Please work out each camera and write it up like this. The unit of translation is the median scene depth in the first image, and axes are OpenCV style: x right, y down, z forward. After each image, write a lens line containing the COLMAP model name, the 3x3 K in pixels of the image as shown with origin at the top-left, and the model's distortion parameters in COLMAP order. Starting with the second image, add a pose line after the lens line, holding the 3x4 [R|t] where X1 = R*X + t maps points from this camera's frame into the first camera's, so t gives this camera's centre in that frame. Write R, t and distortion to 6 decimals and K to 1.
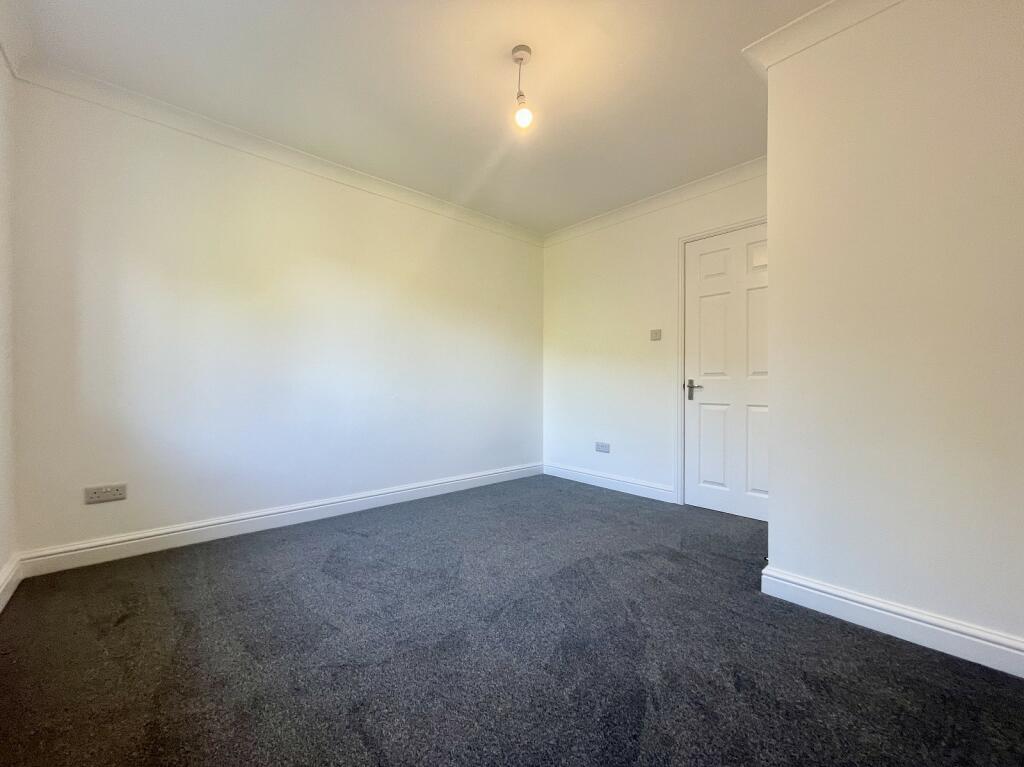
lens RADIAL K [[414.8, 0, 512.0], [0, 414.8, 383.5], [0, 0, 1]] dist [-0.001217, -0.000209]
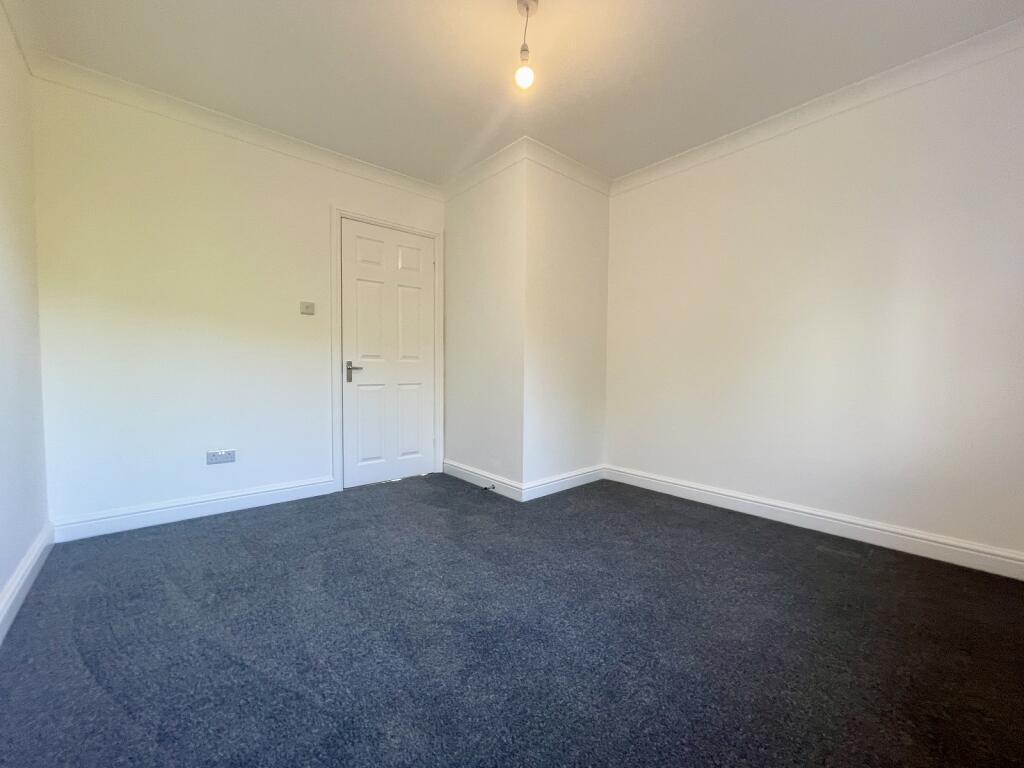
lens RADIAL K [[414.8, 0, 512.0], [0, 414.8, 384.0], [0, 0, 1]] dist [-0.001217, -0.000209]
pose [[0.021523, -0.048223, 0.998605, -0.553564], [-0.009144, 0.998785, 0.048429, -0.007192], [-0.999727, -0.010173, 0.021056, 0.602925]]
